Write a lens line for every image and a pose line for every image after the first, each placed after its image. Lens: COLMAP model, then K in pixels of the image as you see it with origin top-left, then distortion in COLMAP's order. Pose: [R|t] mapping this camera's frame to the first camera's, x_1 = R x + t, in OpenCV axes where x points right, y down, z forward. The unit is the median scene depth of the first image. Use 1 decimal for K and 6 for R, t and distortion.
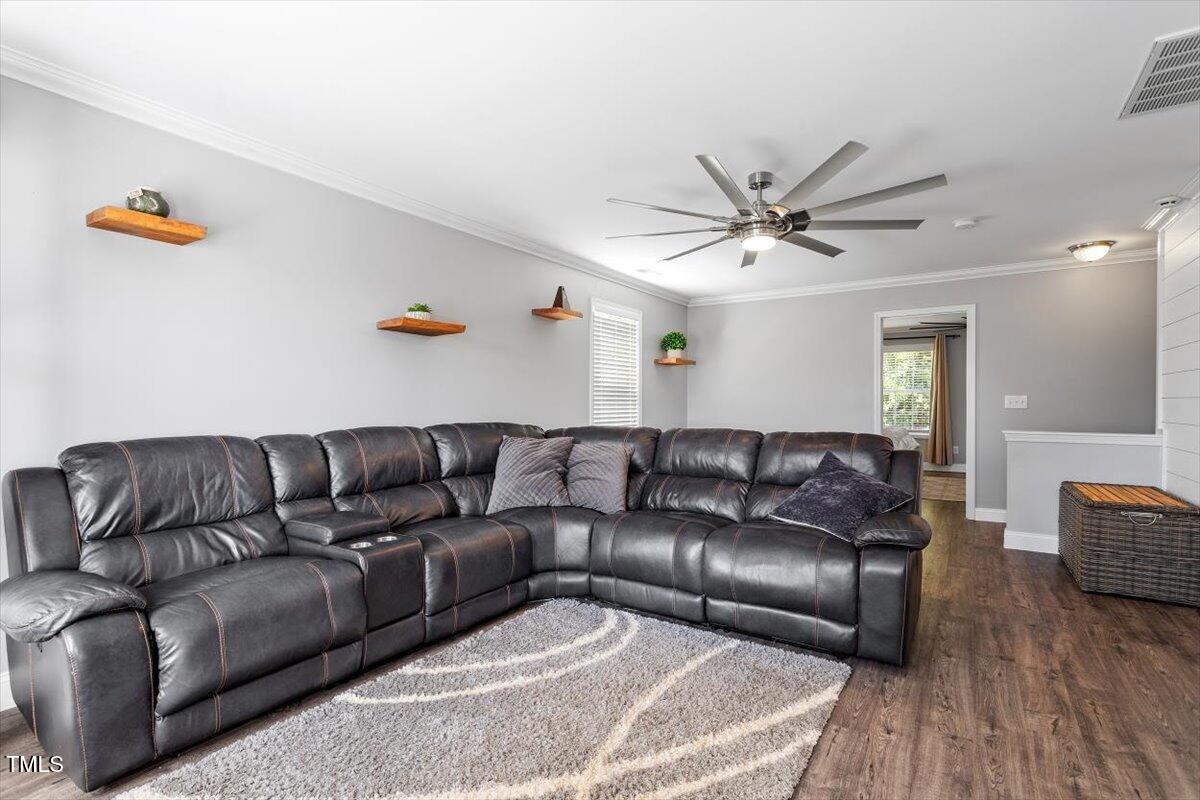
lens RADIAL K [[575.1, 0, 600.1], [0, 575.1, 412.4], [0, 0, 1]] dist [-0.002979, 0.000000]
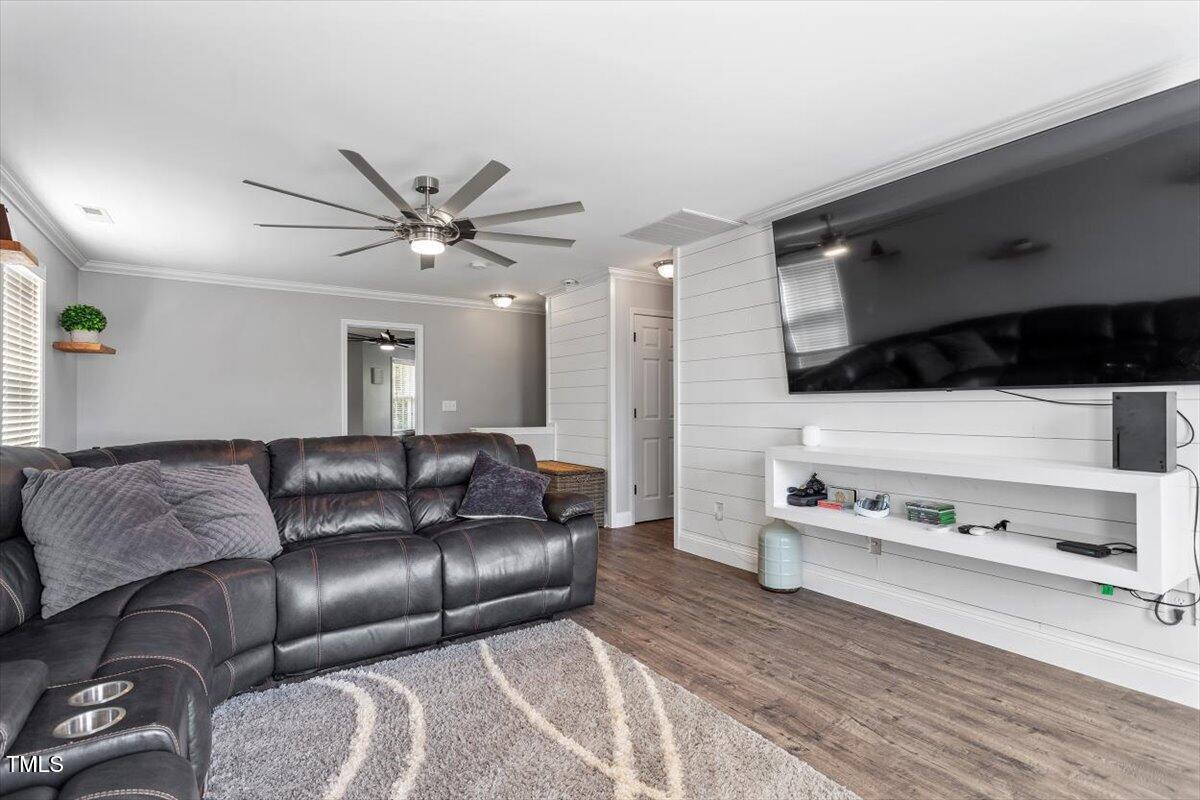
lens RADIAL K [[571.0, 0, 590.3], [0, 571.0, 399.1], [0, 0, 1]] dist [-0.002391, 0.000494]
pose [[0.397232, 0.011098, 0.917651, -0.589209], [0.017244, 0.999660, -0.019555, -0.005775], [-0.917556, 0.023592, 0.396906, 0.396821]]
